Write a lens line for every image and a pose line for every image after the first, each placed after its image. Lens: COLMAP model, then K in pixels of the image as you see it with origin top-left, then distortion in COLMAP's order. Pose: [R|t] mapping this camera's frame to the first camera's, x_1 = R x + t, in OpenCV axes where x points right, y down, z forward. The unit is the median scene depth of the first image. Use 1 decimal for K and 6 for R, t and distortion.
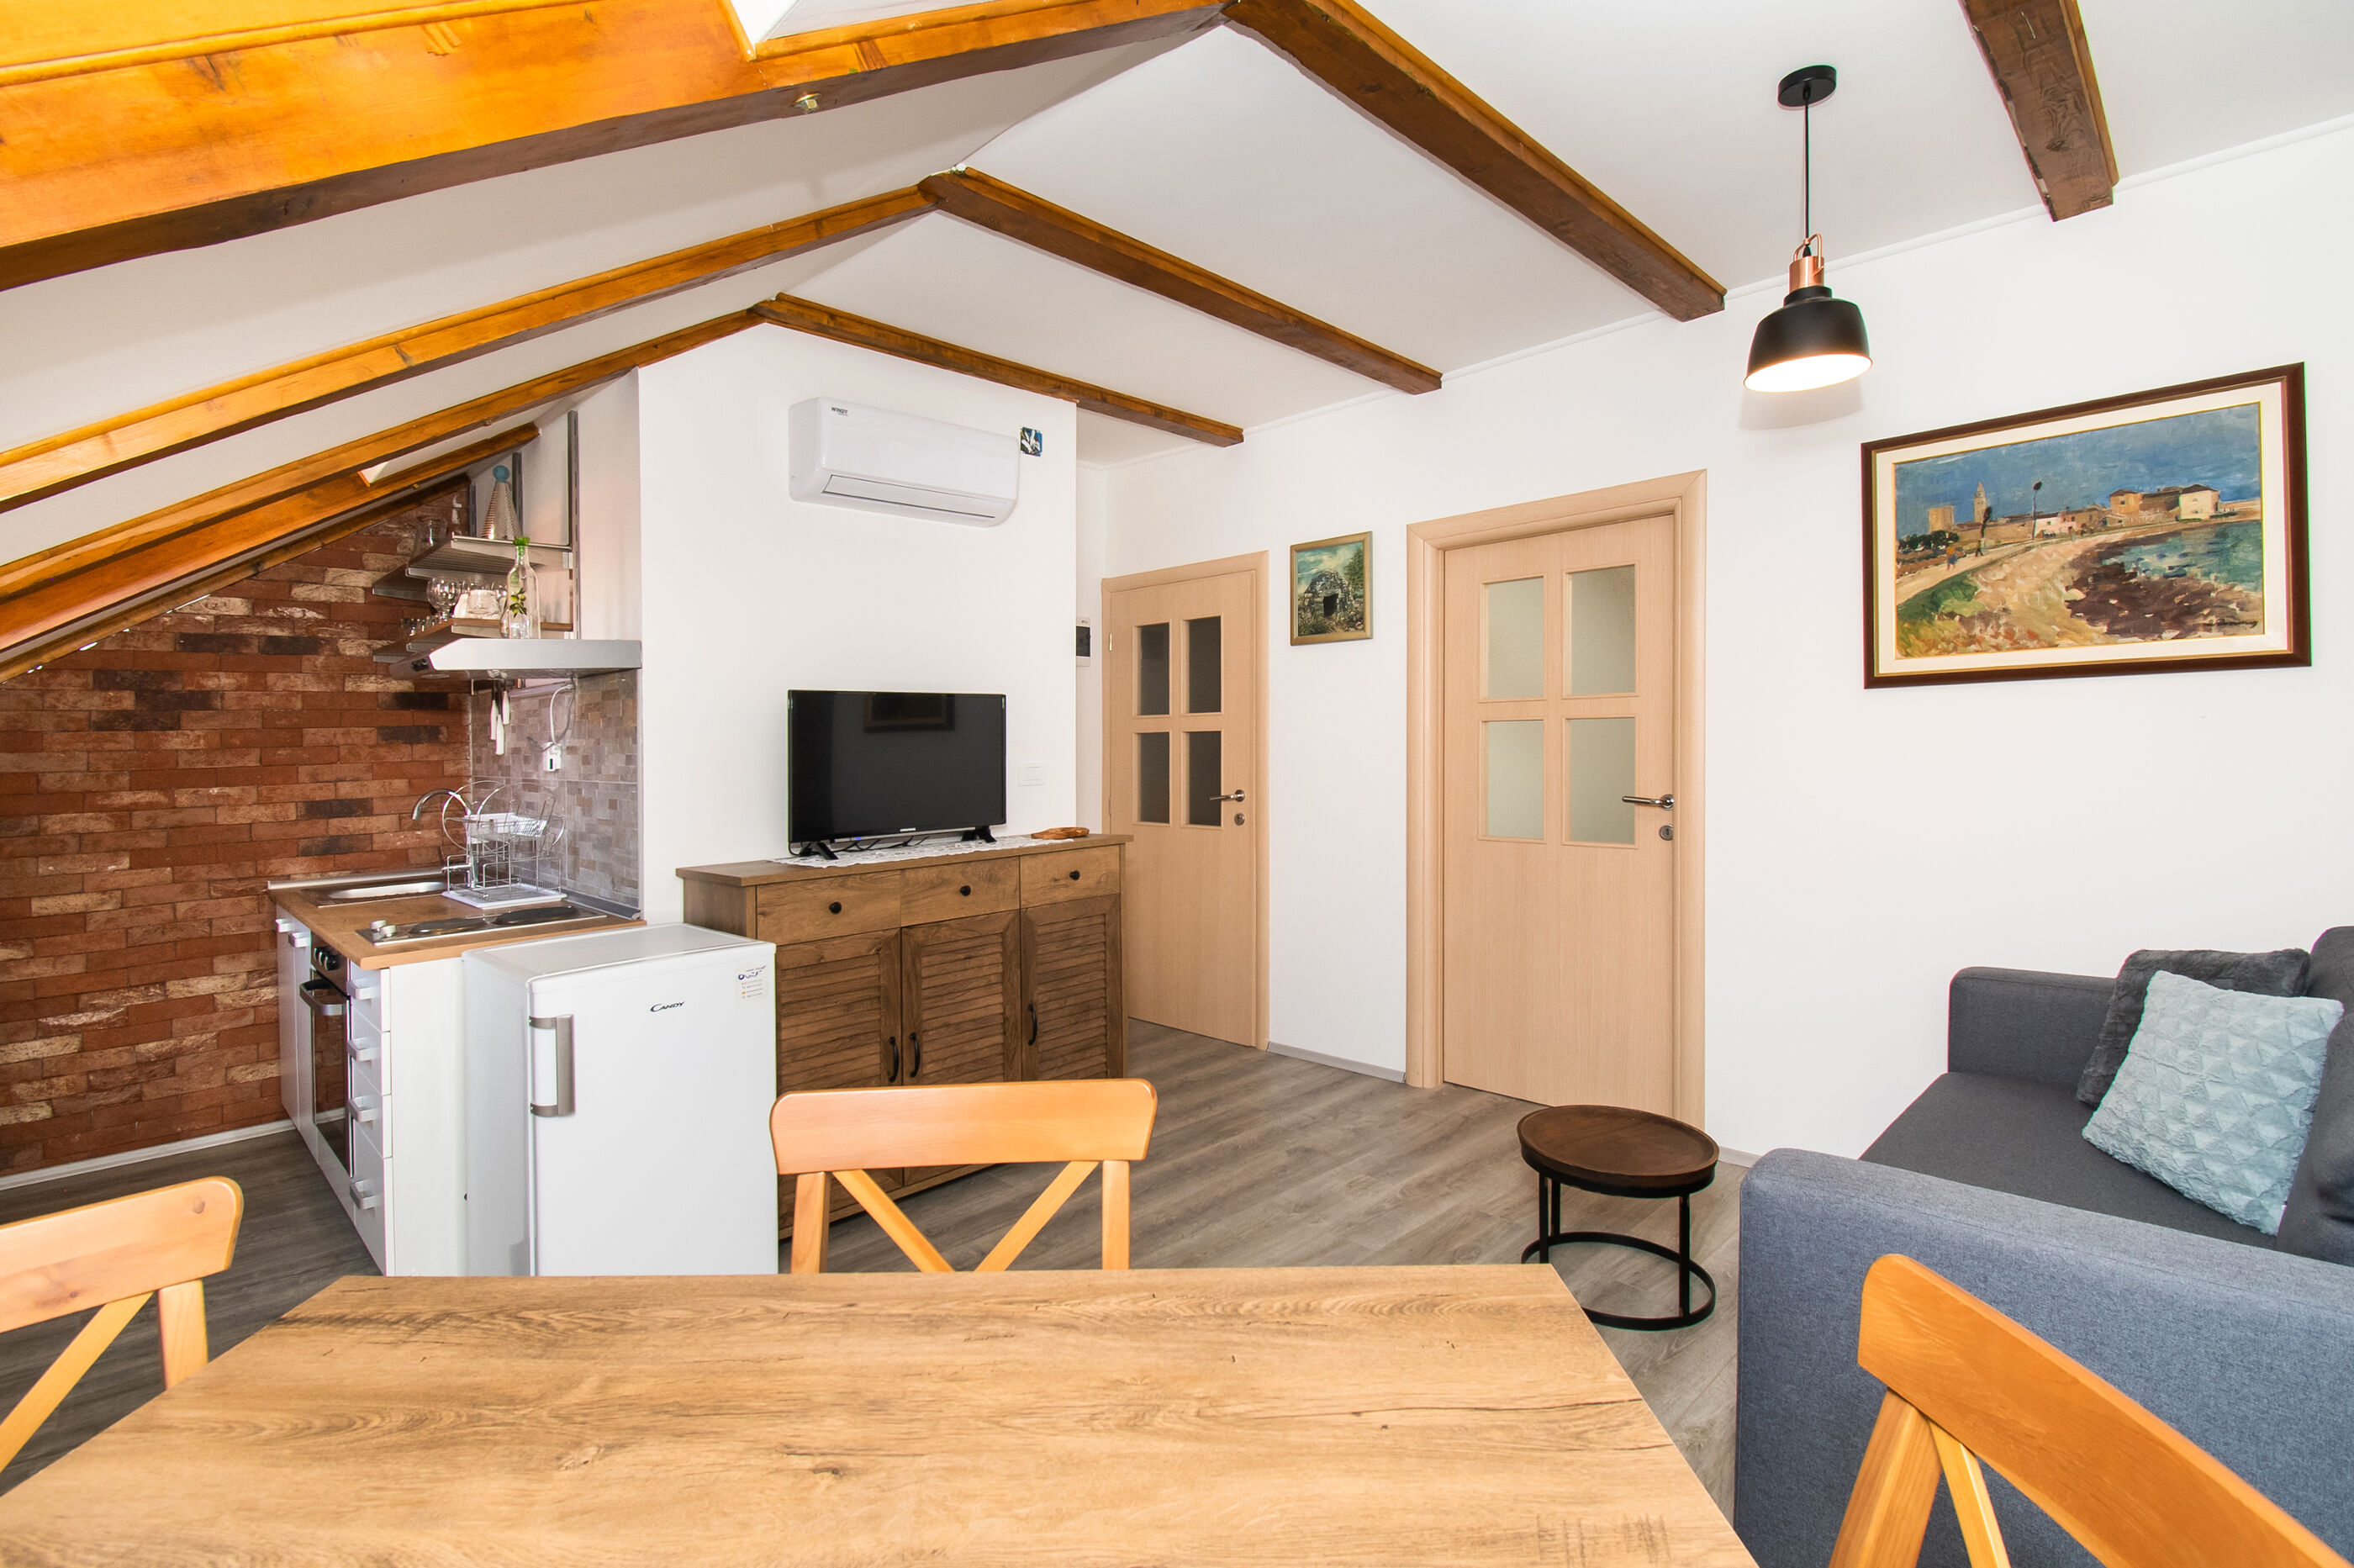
lens RADIAL K [[1079.8, 0, 1182.7], [0, 1079.8, 714.8], [0, 0, 1]] dist [0.007665, -0.015186]
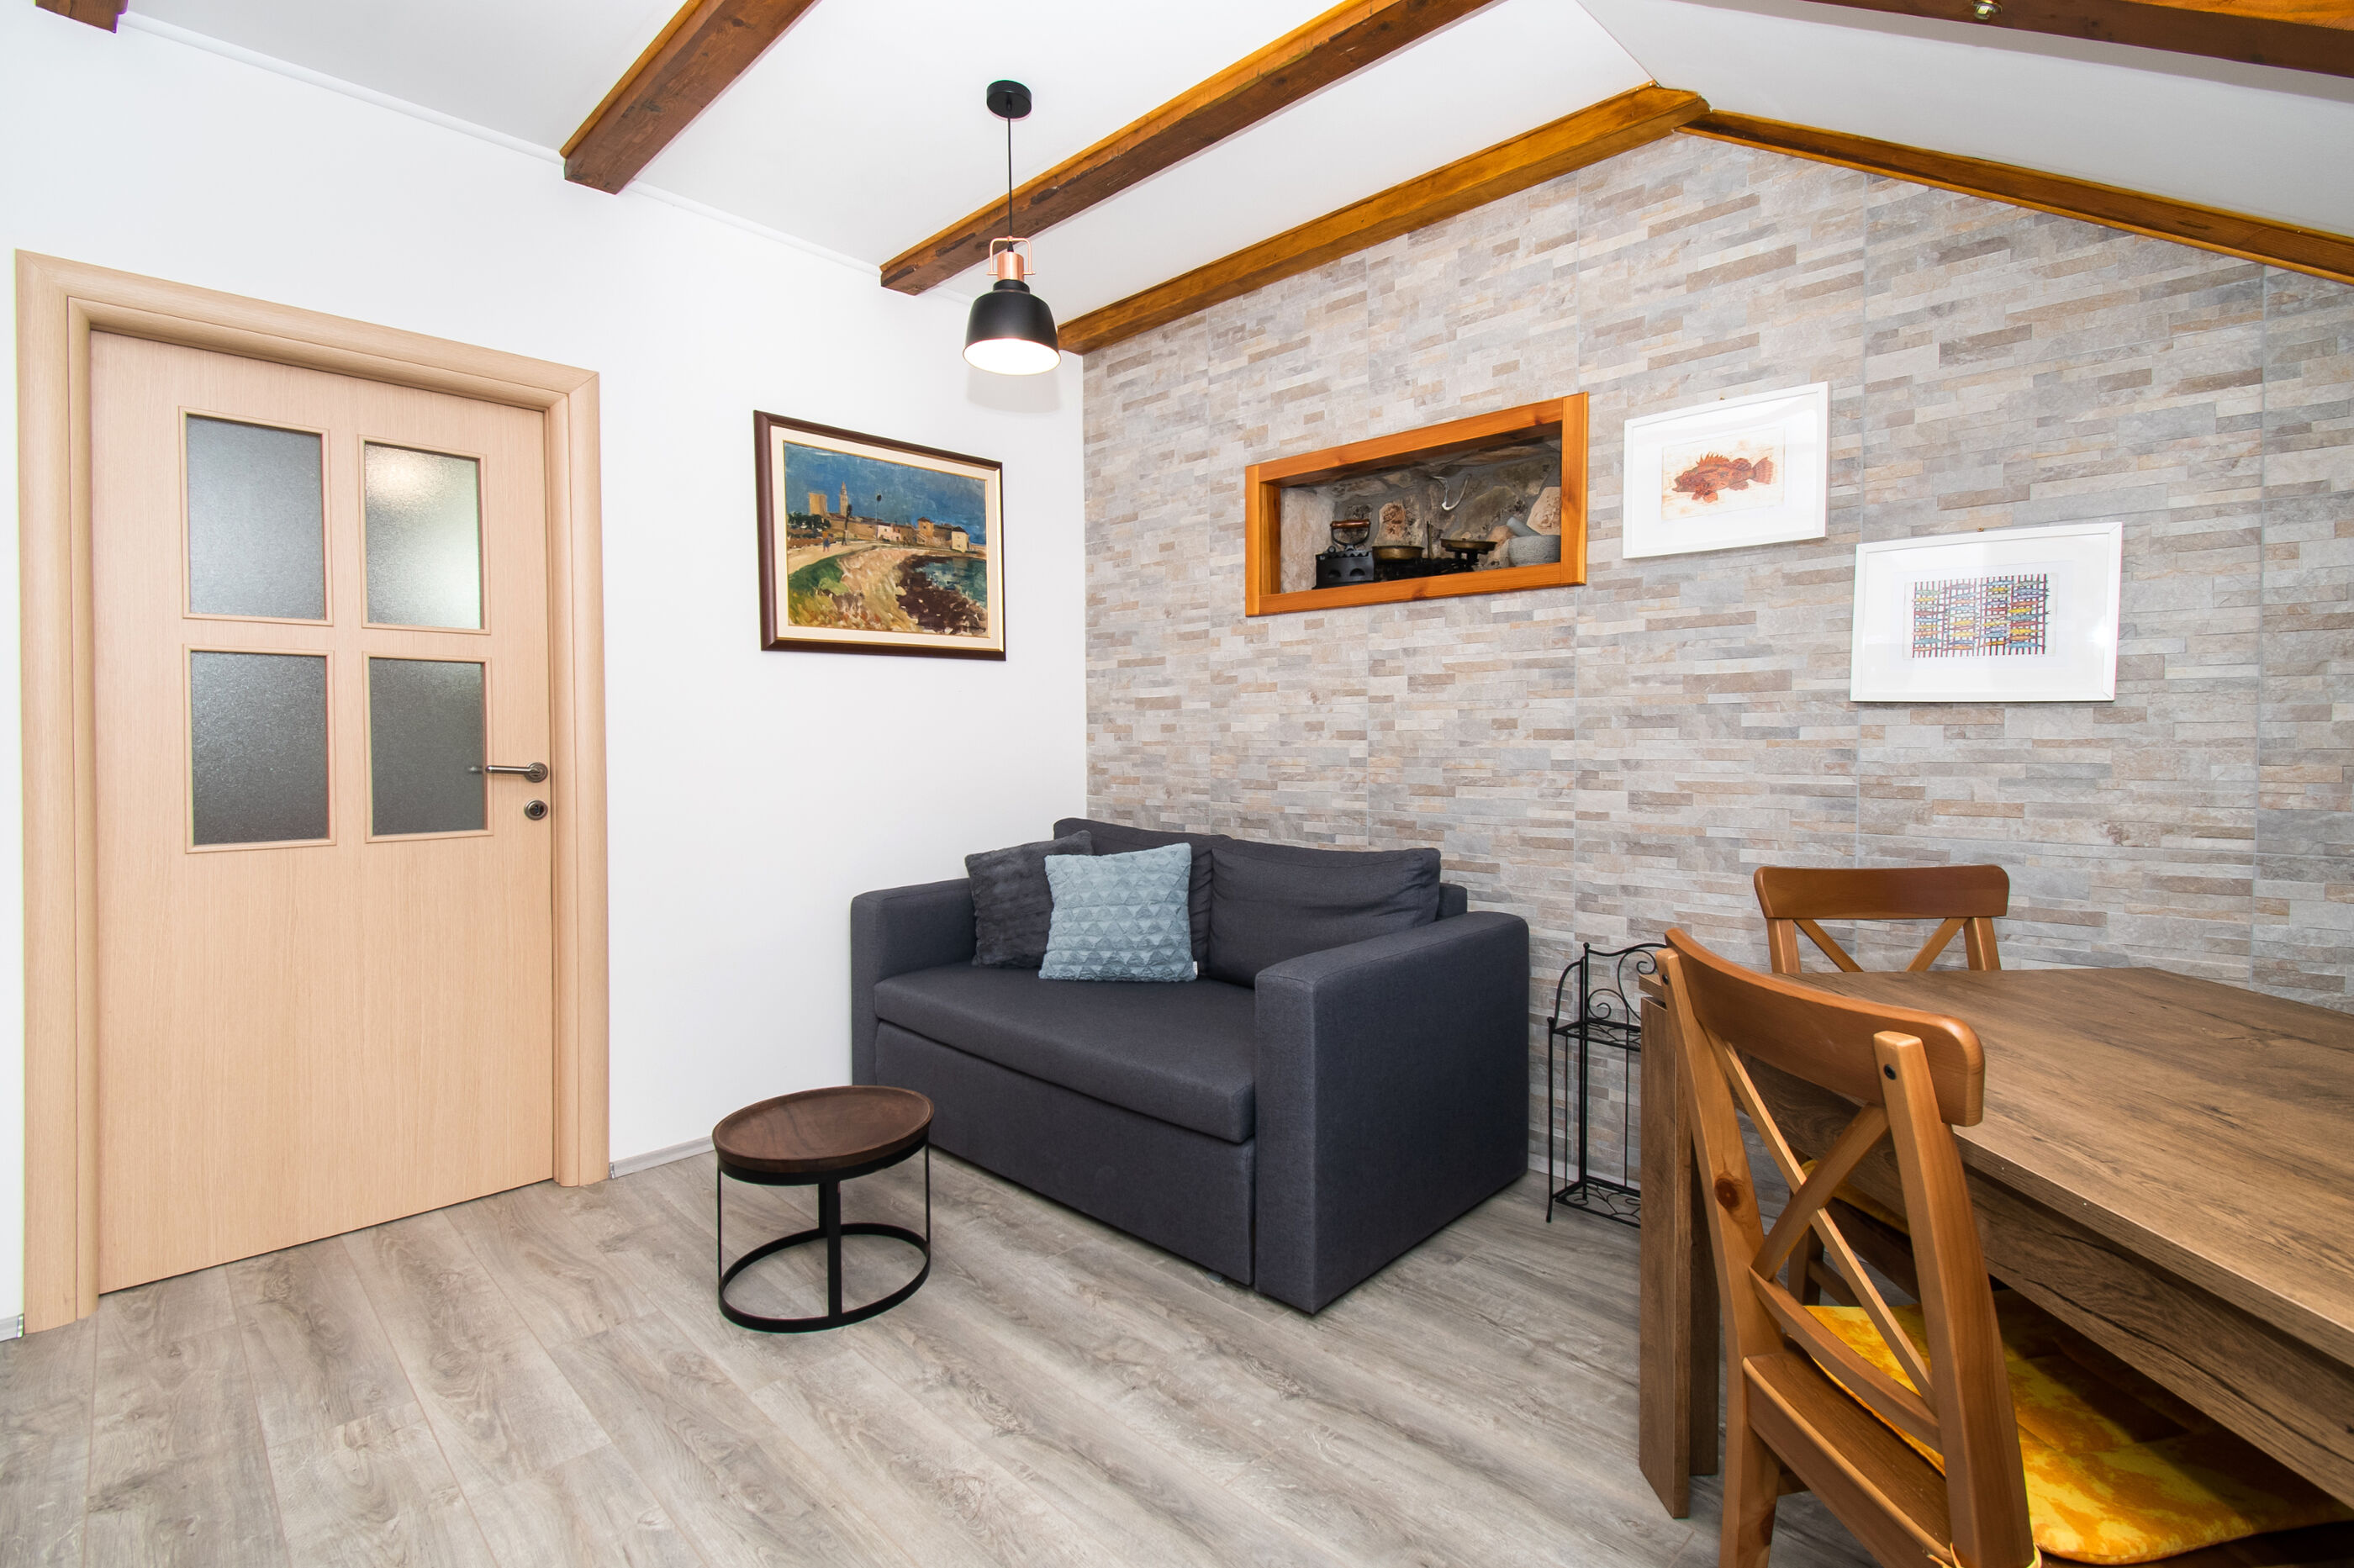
lens RADIAL K [[1079.8, 0, 1206.4], [0, 1079.8, 753.4], [0, 0, 1]] dist [0.007665, -0.015186]
pose [[-0.045449, 0.009561, 0.998921, -0.346798], [-0.019309, 0.999759, -0.010448, 0.064929], [-0.998780, -0.019763, -0.045253, 0.502848]]
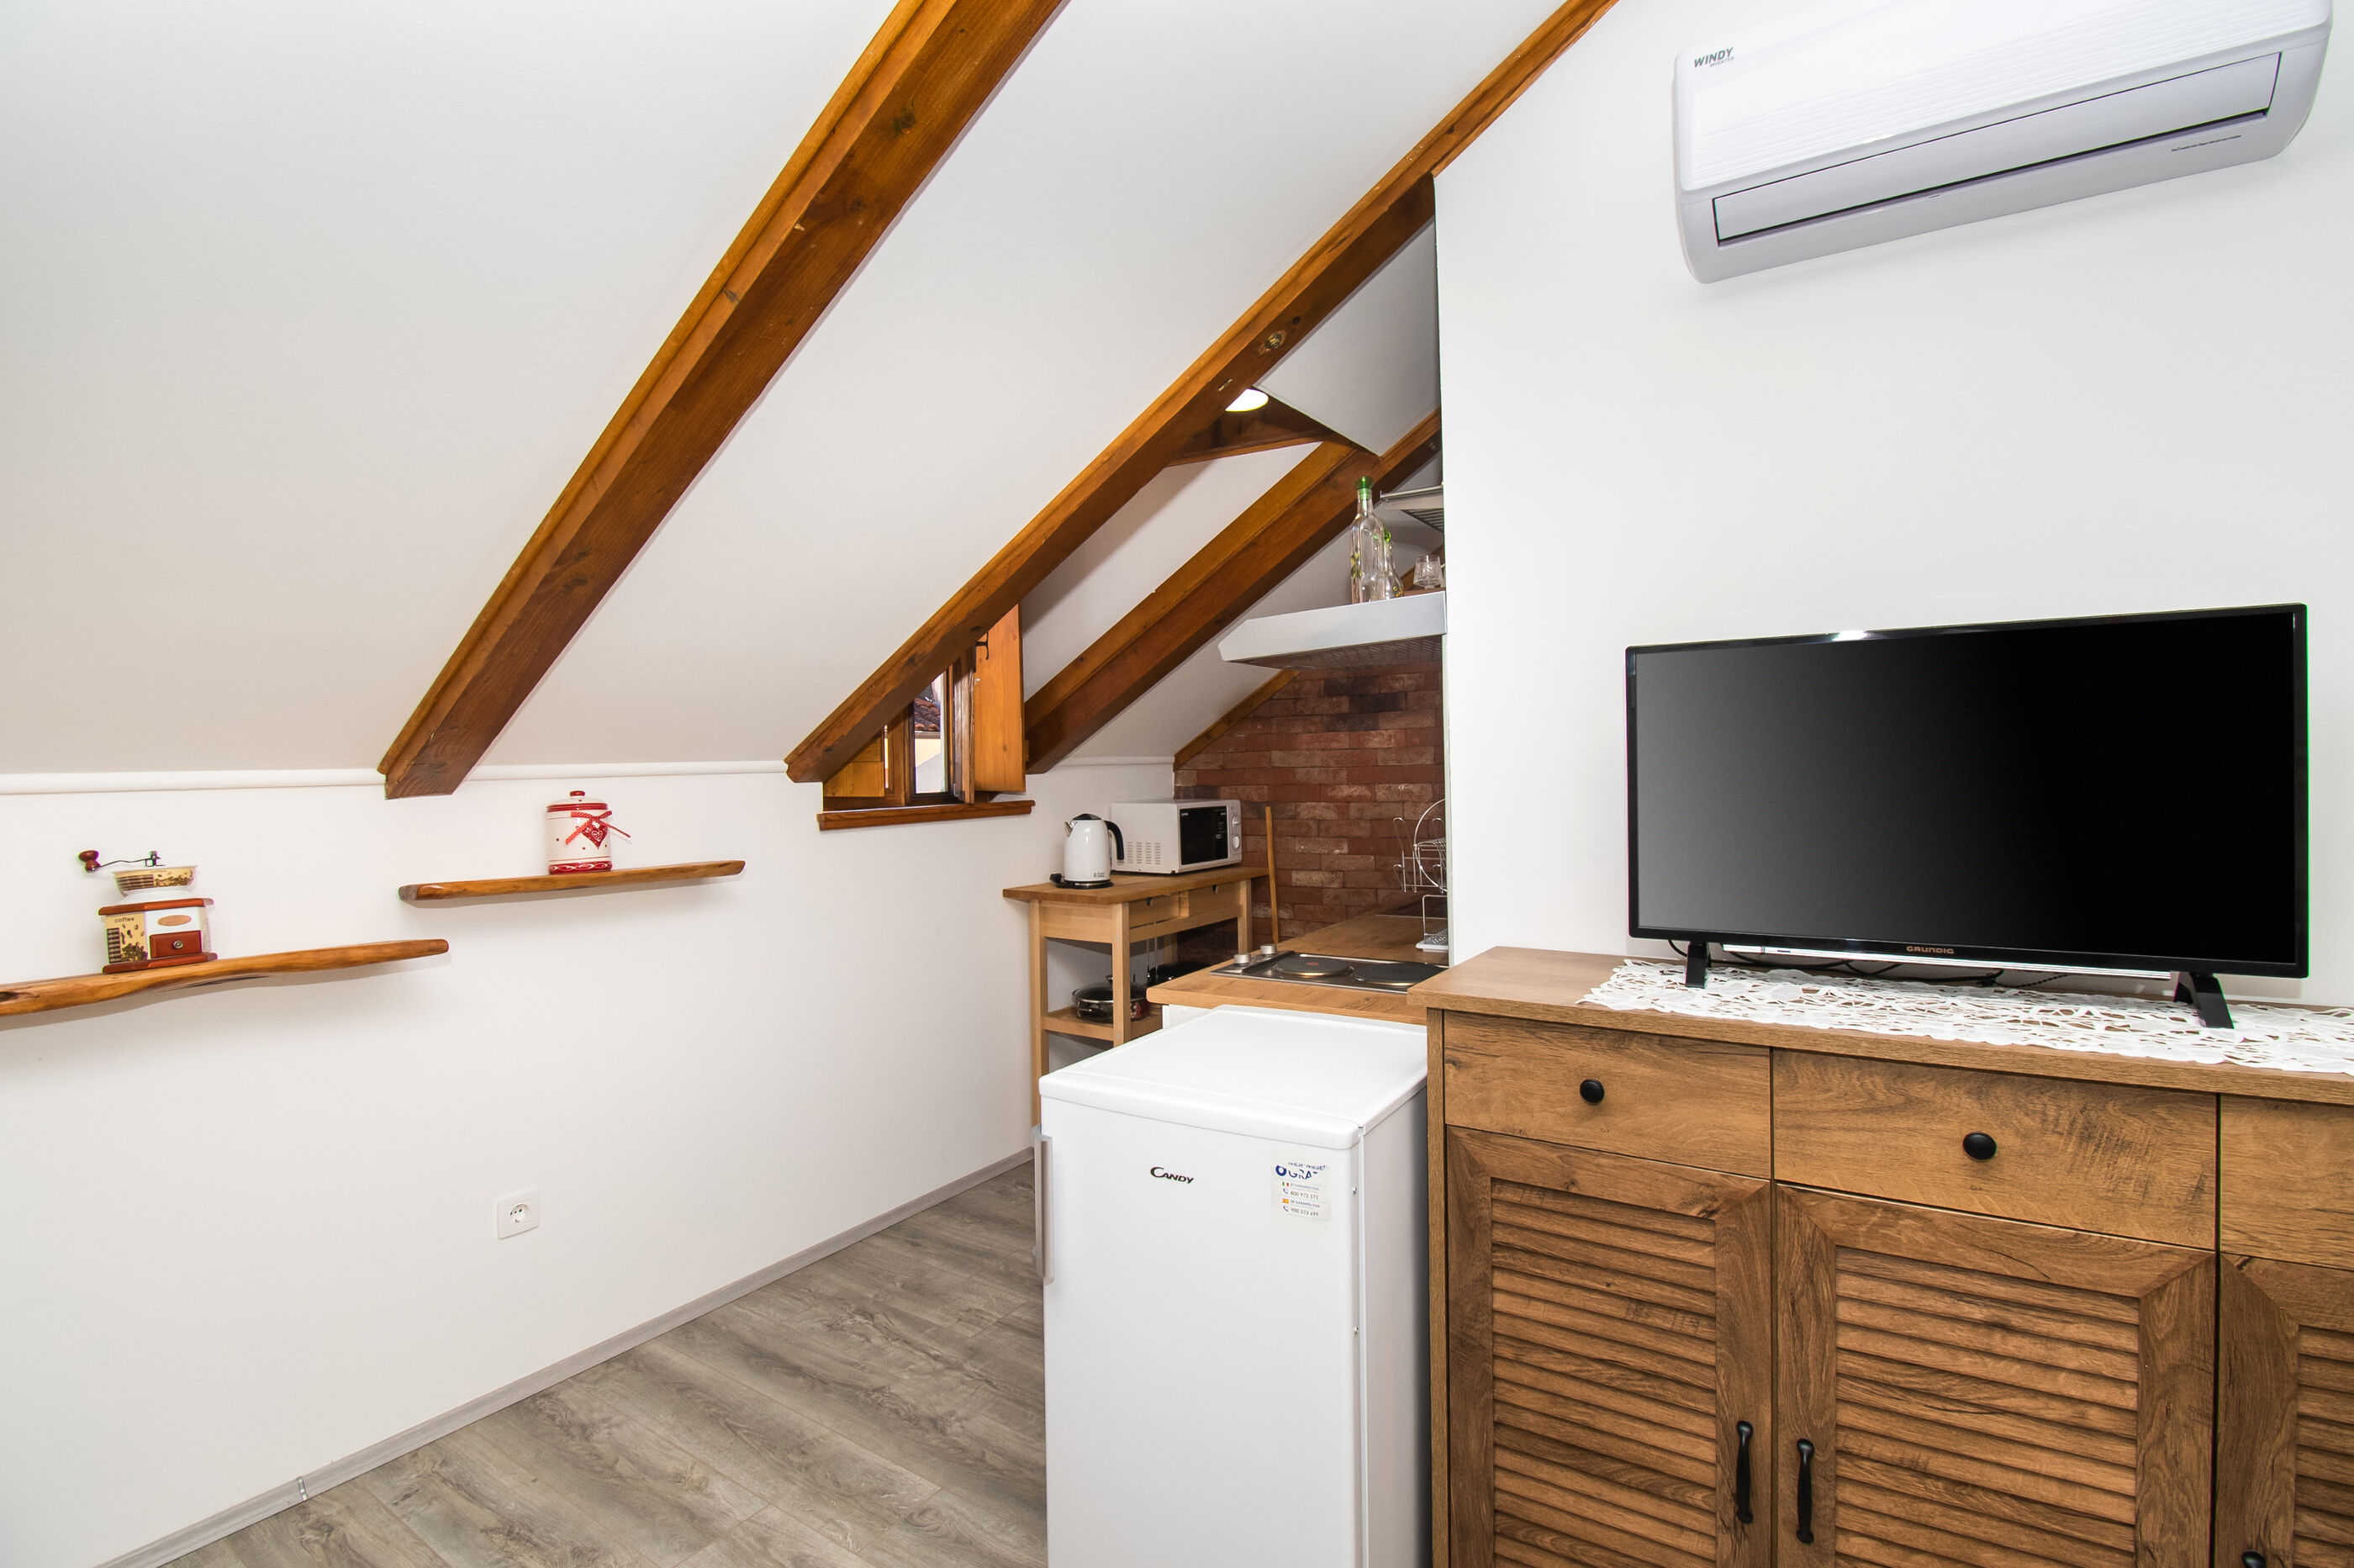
lens RADIAL K [[1079.8, 0, 1182.1], [0, 1079.8, 764.8], [0, 0, 1]] dist [0.007665, -0.015186]
pose [[0.222463, 0.023128, -0.974667, 0.086665], [0.037401, 0.998780, 0.032237, 0.006596], [0.974224, -0.043625, 0.221326, 0.575868]]
